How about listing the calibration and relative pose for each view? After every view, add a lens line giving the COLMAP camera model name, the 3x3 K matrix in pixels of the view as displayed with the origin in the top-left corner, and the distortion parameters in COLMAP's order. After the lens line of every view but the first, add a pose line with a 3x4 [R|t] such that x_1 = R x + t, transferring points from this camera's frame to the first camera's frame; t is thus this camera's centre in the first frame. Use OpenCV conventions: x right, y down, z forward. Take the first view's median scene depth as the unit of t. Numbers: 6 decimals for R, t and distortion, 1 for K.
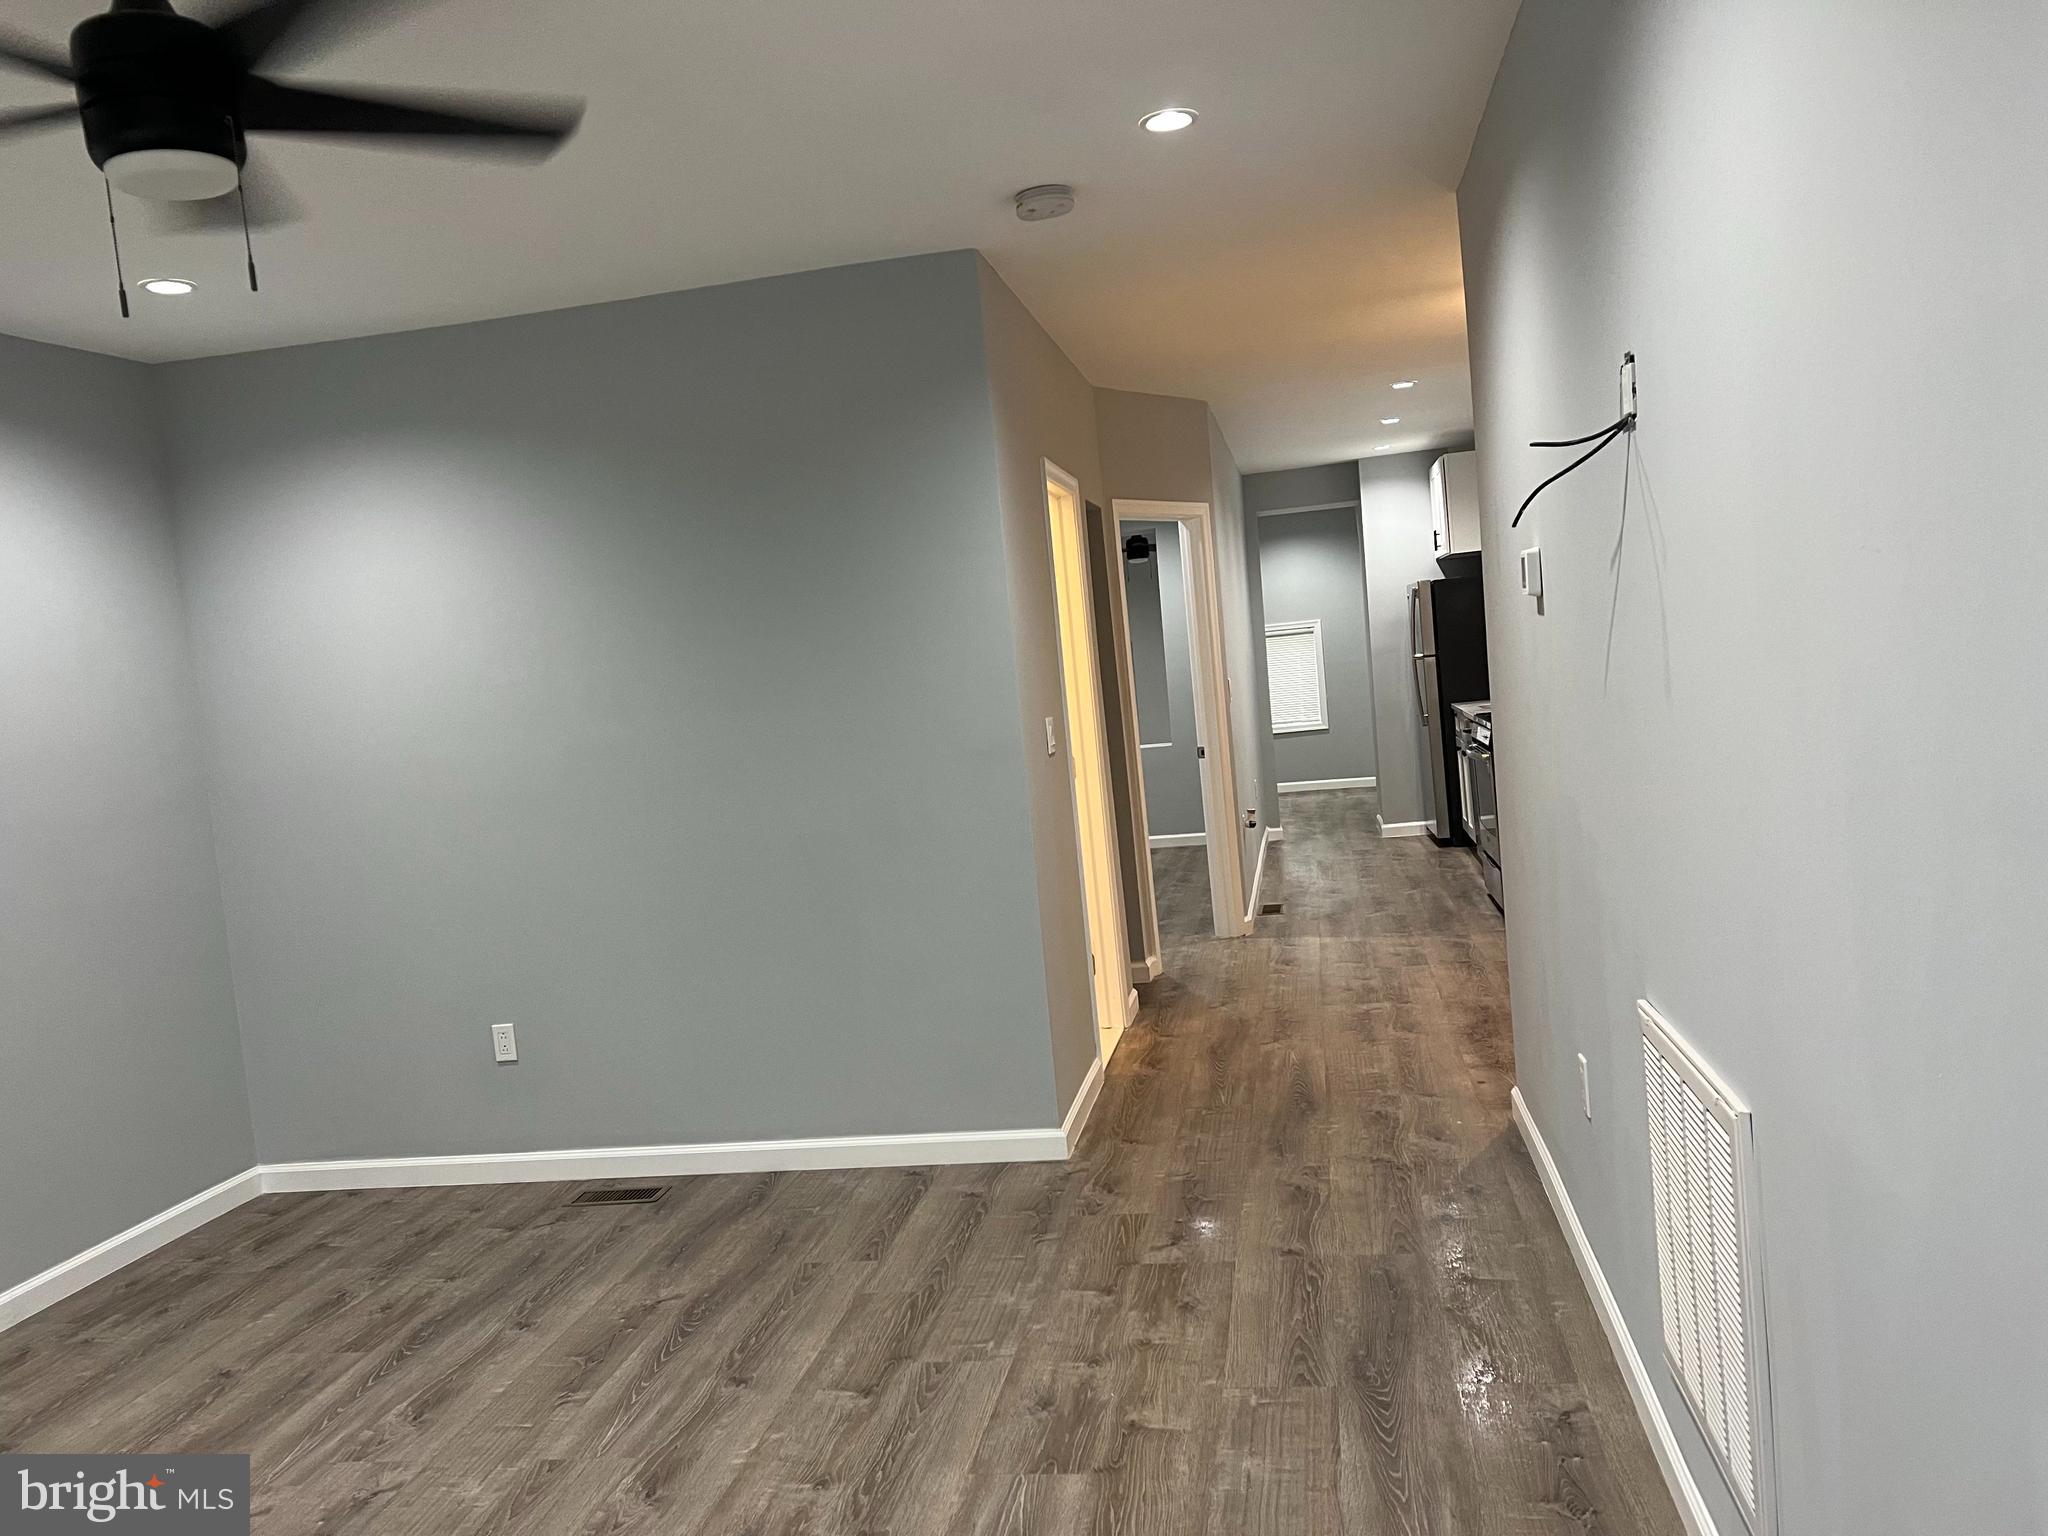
lens RADIAL K [[1529.1, 0, 1024.0], [0, 1529.1, 768.0], [0, 0, 1]] dist [0.064197, -0.055728]
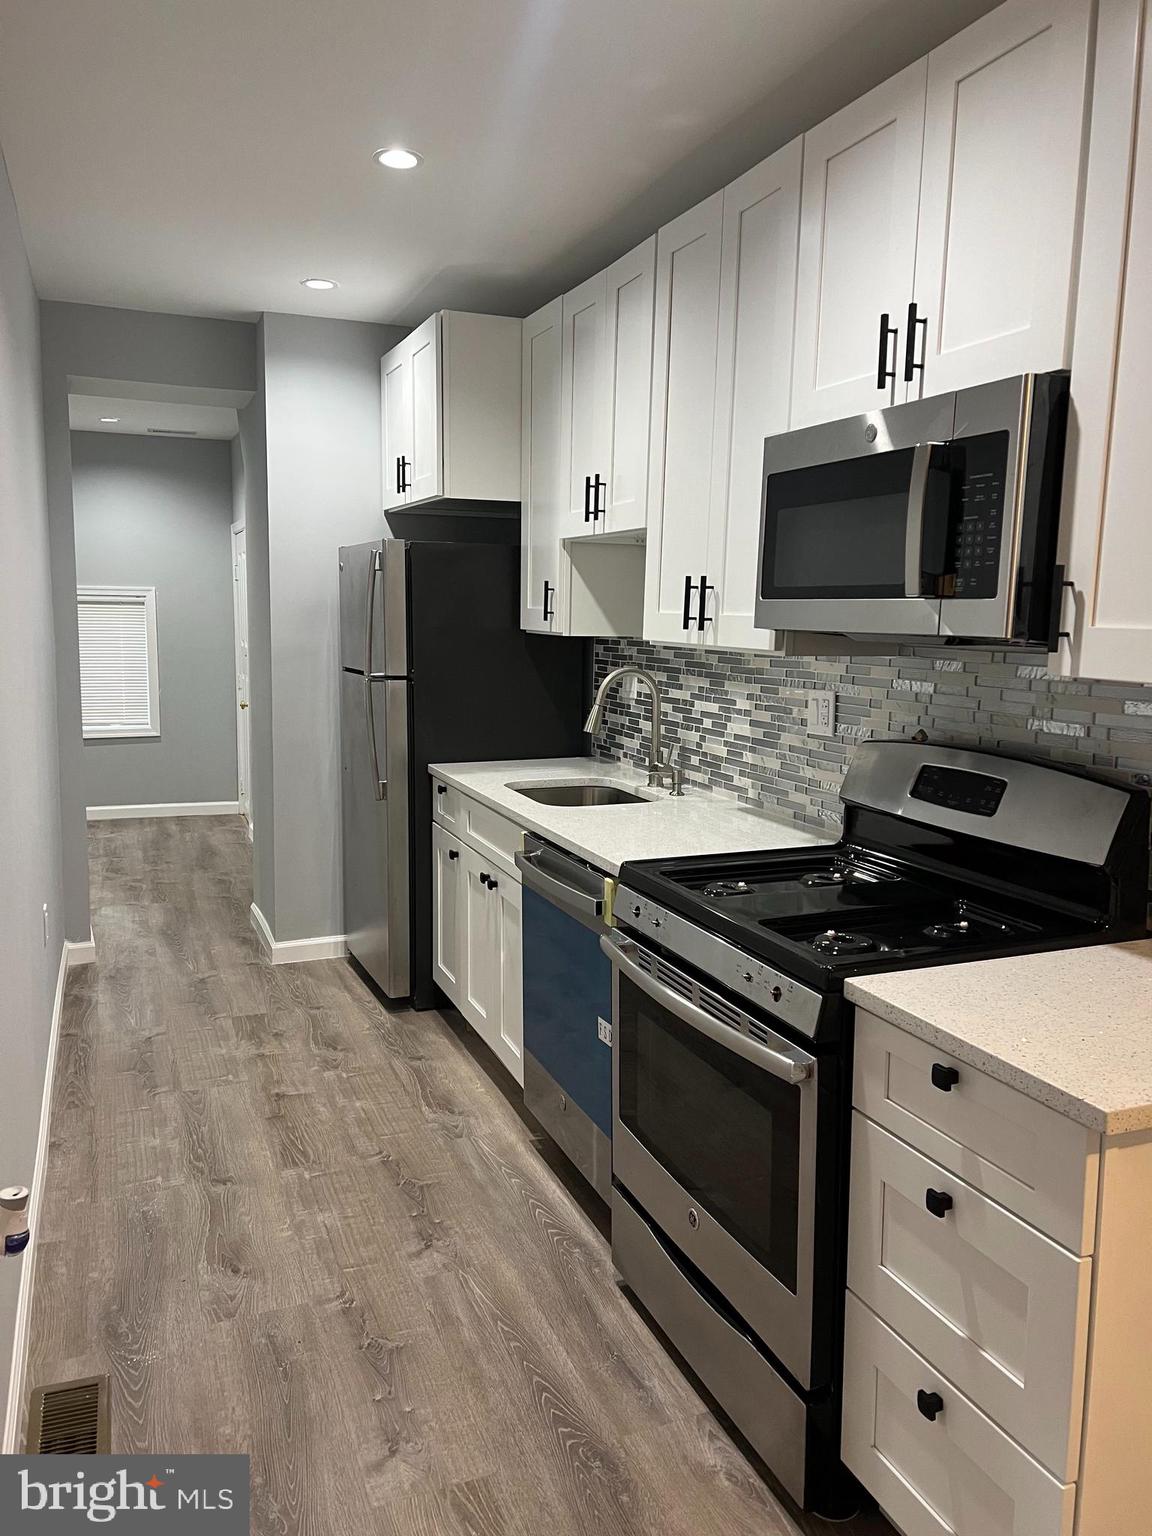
lens RADIAL K [[1146.8, 0, 571.5], [0, 1146.8, 752.5], [0, 0, 1]] dist [0.064197, -0.055728]
pose [[0.840566, 0.034346, 0.540619, 0.086288], [-0.054063, 0.998324, 0.020634, -0.053487], [-0.539005, -0.046572, 0.841014, 0.568094]]
